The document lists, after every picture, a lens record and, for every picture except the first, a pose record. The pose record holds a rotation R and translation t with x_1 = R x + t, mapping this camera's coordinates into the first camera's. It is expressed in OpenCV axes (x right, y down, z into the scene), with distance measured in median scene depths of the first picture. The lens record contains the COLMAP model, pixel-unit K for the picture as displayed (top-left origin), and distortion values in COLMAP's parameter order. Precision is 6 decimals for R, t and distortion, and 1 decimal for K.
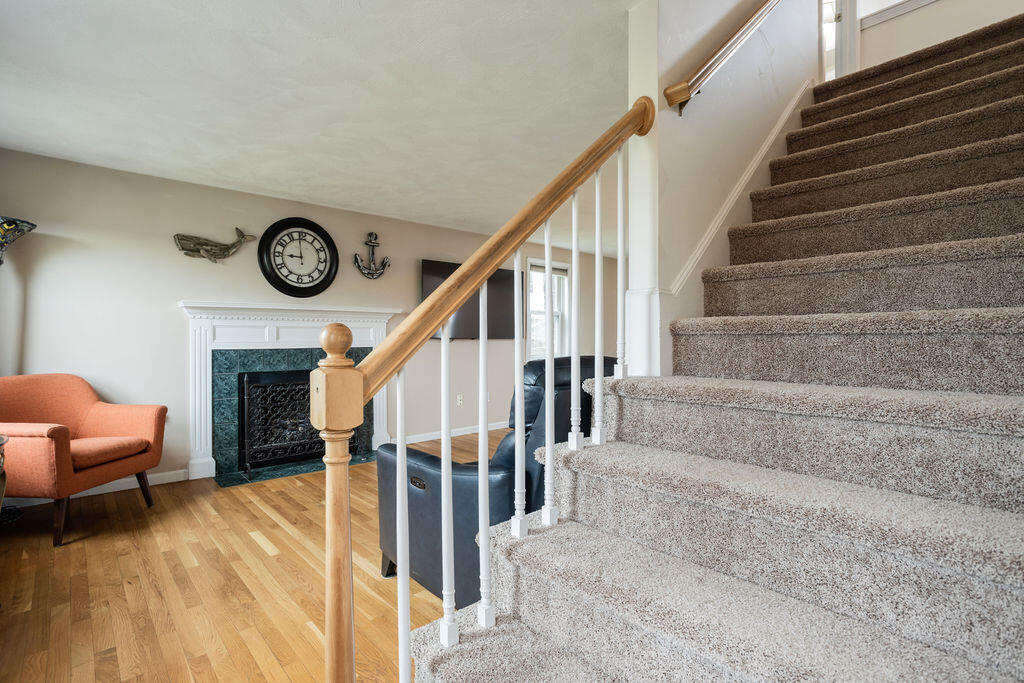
lens RADIAL K [[497.2, 0, 507.2], [0, 497.2, 338.1], [0, 0, 1]] dist [-0.030137, 0.000548]
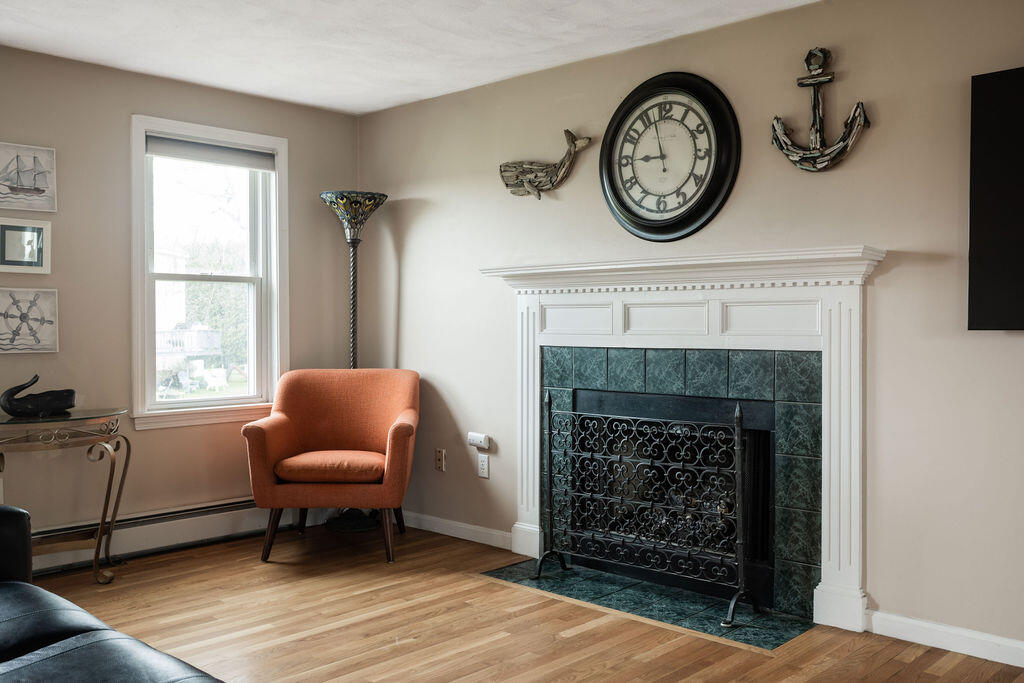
lens RADIAL K [[928.3, 0, 505.8], [0, 928.3, 340.3], [0, 0, 1]] dist [0.001762, 0.000000]
pose [[0.074496, 0.015421, -0.997102, 0.478165], [-0.005125, 0.999873, 0.015081, 0.000142], [0.997208, 0.003987, 0.074566, 0.806807]]
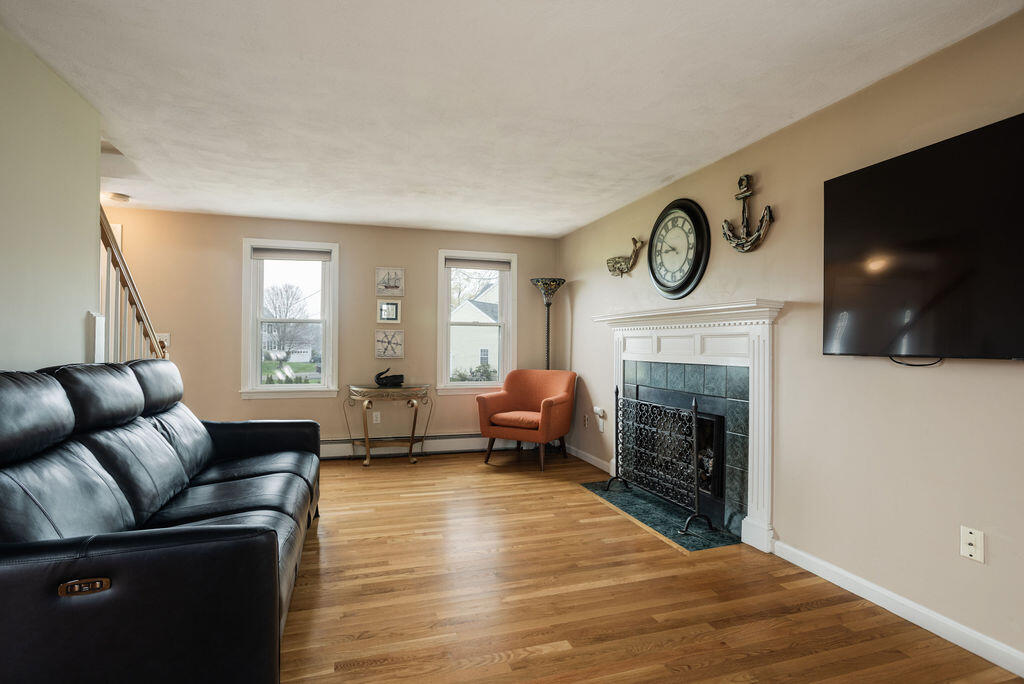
lens RADIAL K [[497.2, 0, 505.8], [0, 497.2, 340.1], [0, 0, 1]] dist [-0.030137, 0.000548]
pose [[-0.414001, -0.013903, -0.910170, 0.437288], [-0.013803, 0.999864, -0.008994, -0.005489], [0.910172, 0.008840, -0.414137, 1.118307]]
